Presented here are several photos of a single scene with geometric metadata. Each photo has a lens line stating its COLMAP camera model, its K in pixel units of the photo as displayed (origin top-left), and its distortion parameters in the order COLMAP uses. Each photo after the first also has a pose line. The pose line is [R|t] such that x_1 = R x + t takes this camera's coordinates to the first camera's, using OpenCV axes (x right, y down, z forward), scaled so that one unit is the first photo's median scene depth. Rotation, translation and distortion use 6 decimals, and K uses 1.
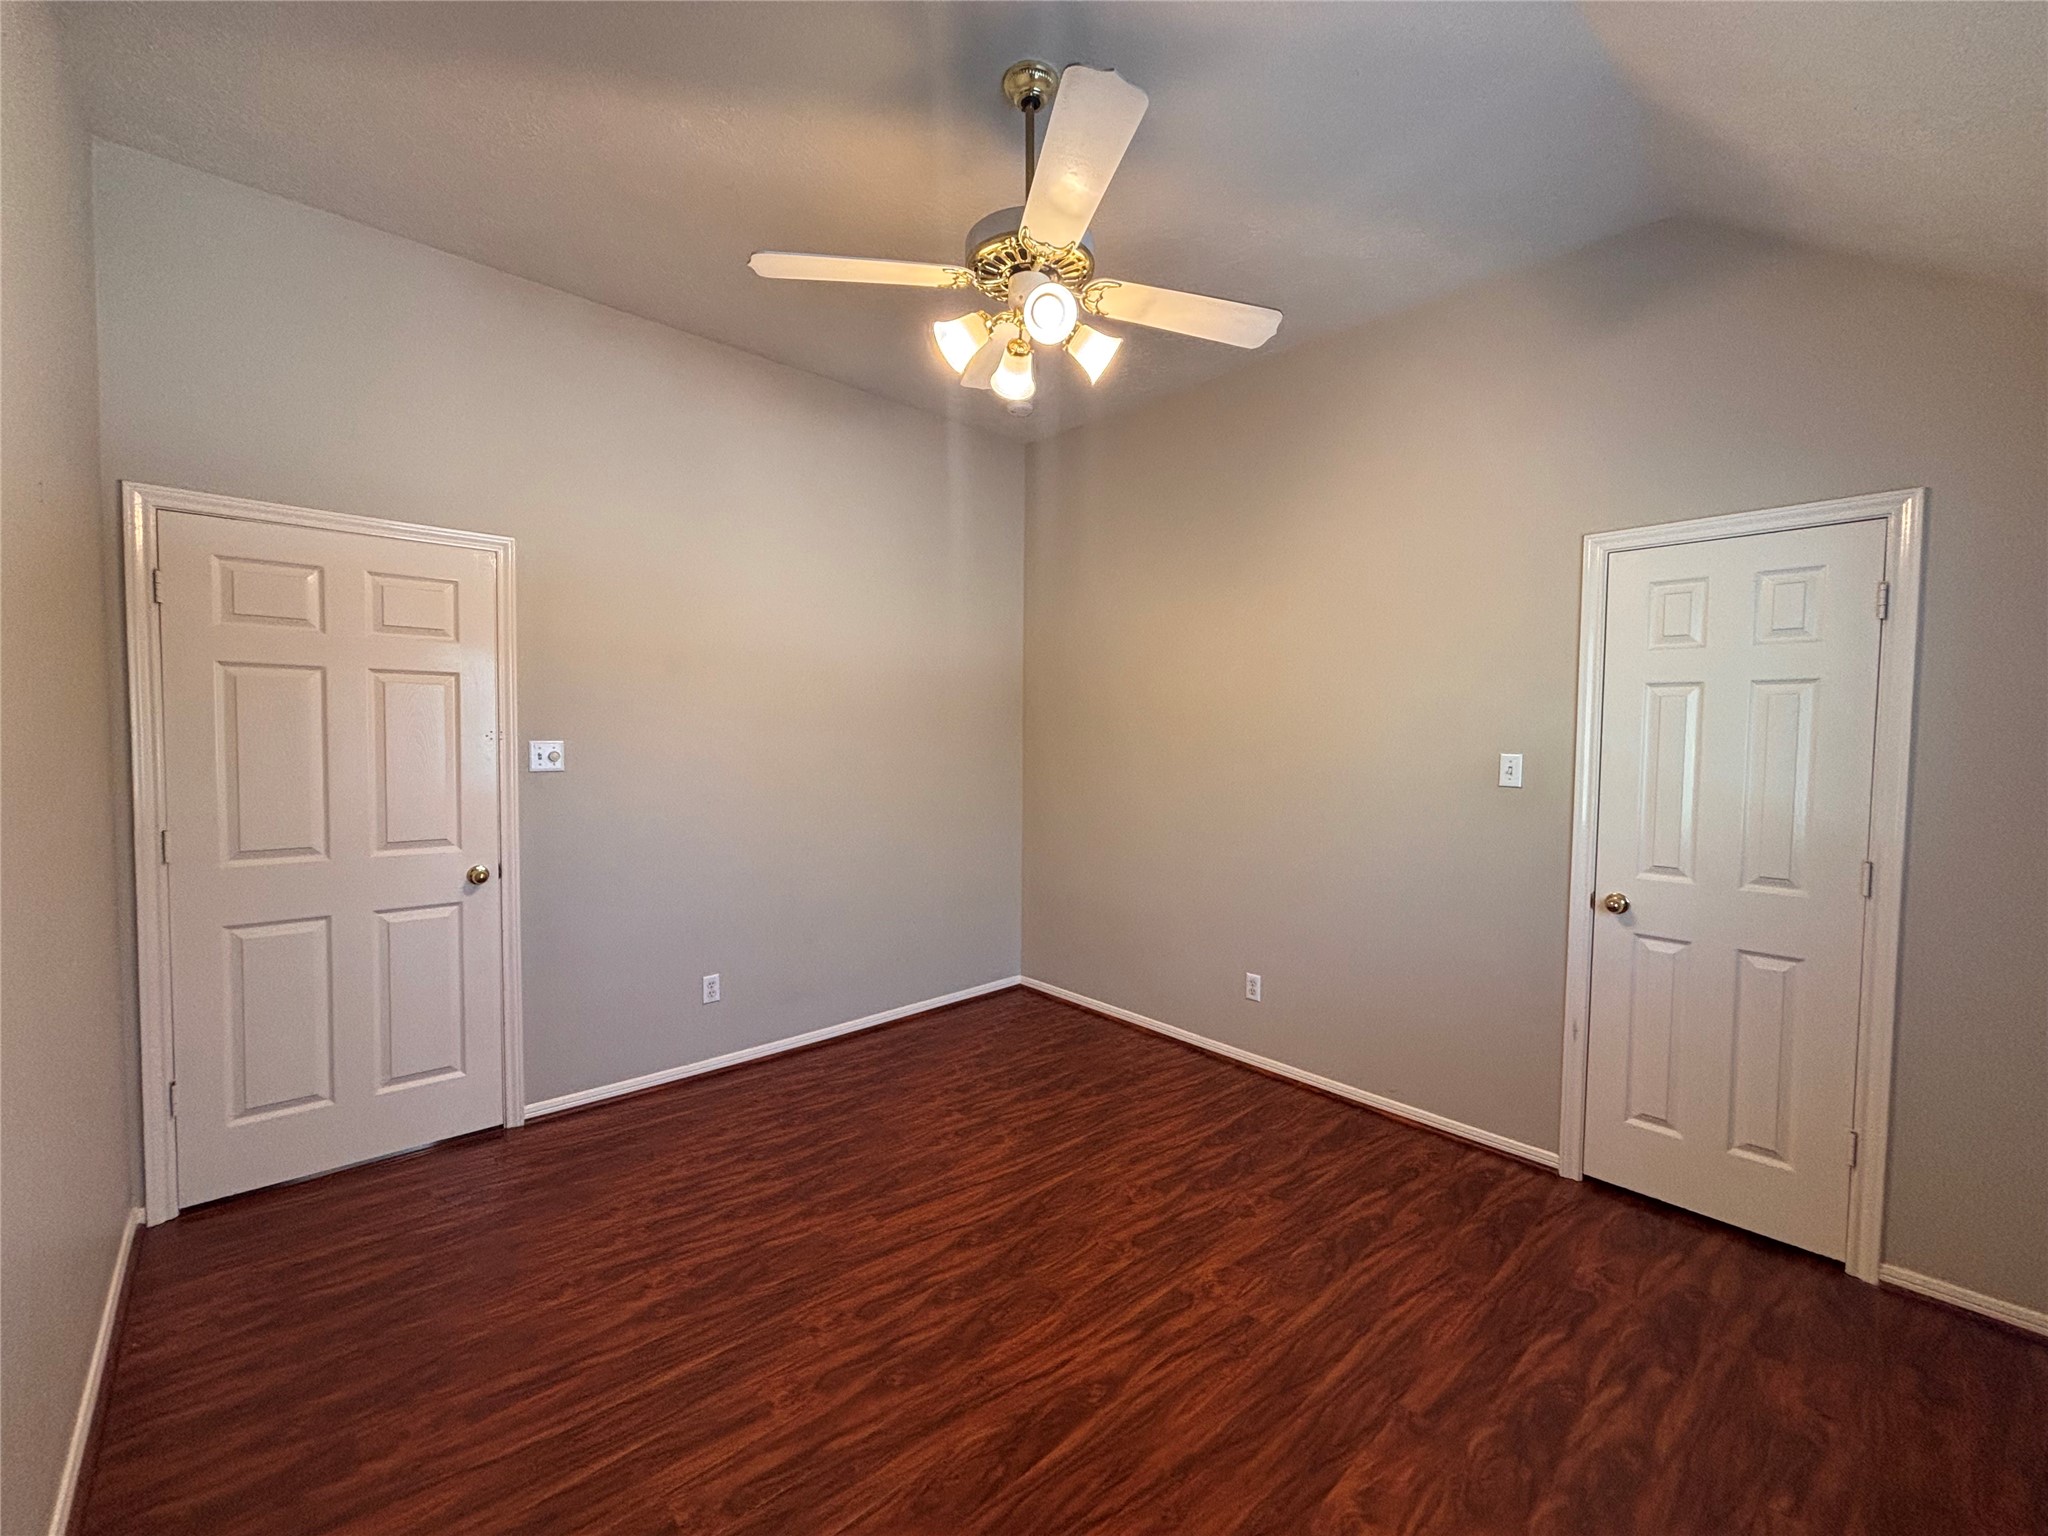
lens RADIAL K [[824.5, 0, 1016.8], [0, 824.5, 770.3], [0, 0, 1]] dist [0.003330, 0.000253]
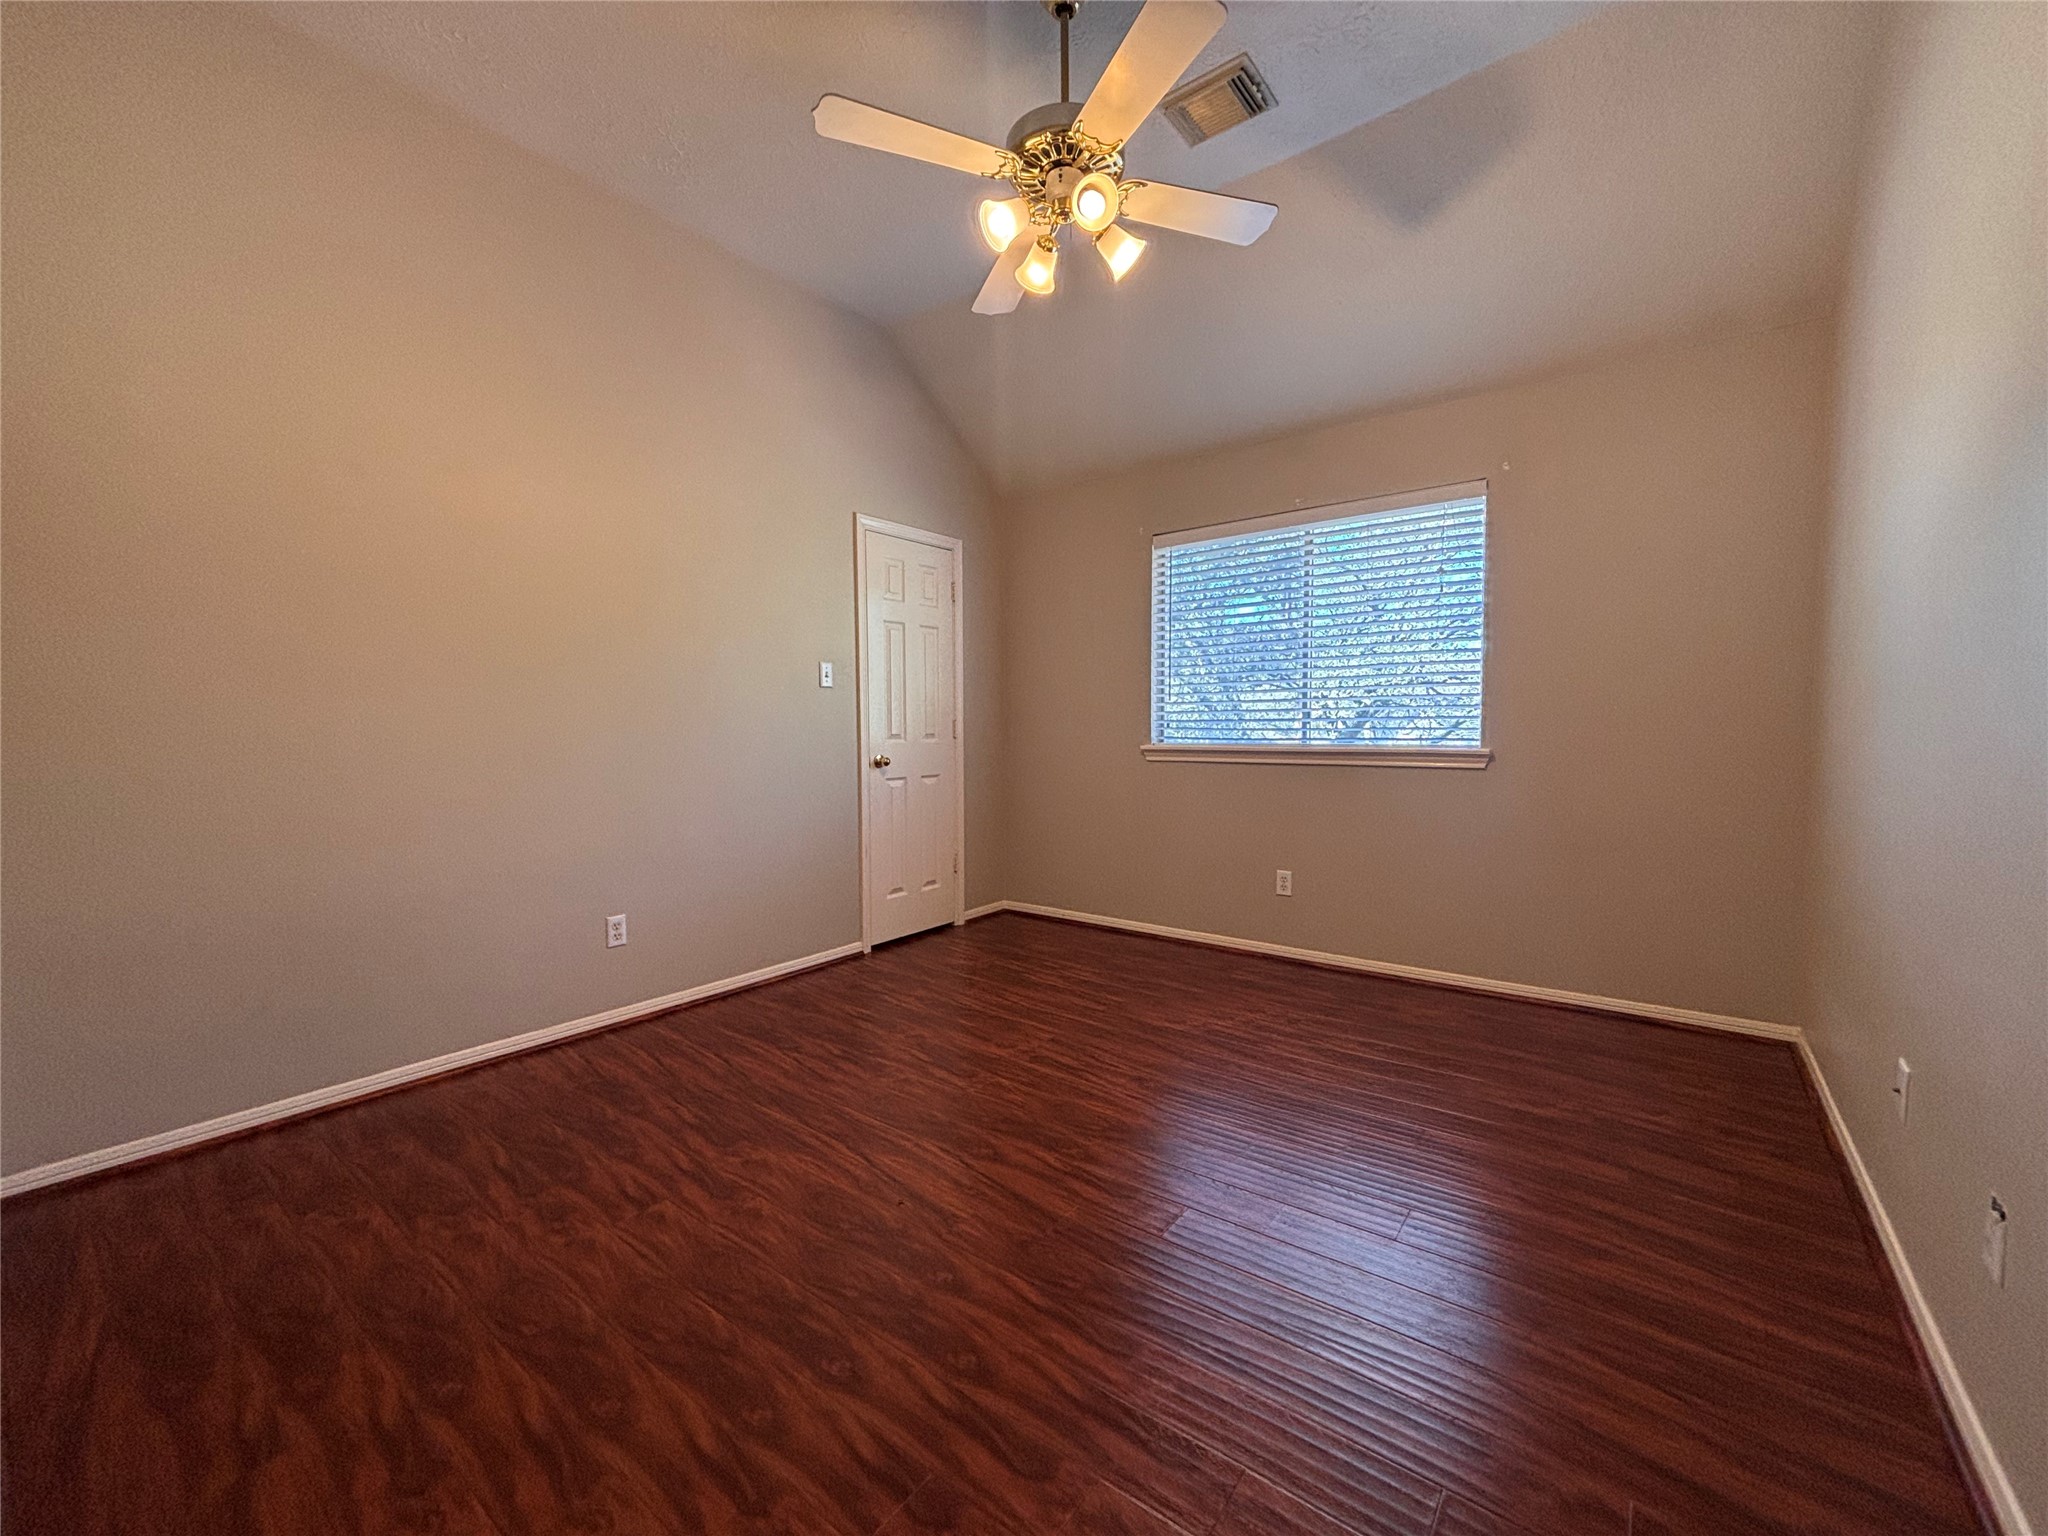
lens RADIAL K [[824.5, 0, 1015.1], [0, 824.5, 760.6], [0, 0, 1]] dist [0.003330, 0.000253]
pose [[-0.149657, -0.054654, 0.987226, -0.792701], [0.057508, 0.996300, 0.063875, 0.071249], [-0.987064, 0.066333, -0.145960, 0.913734]]
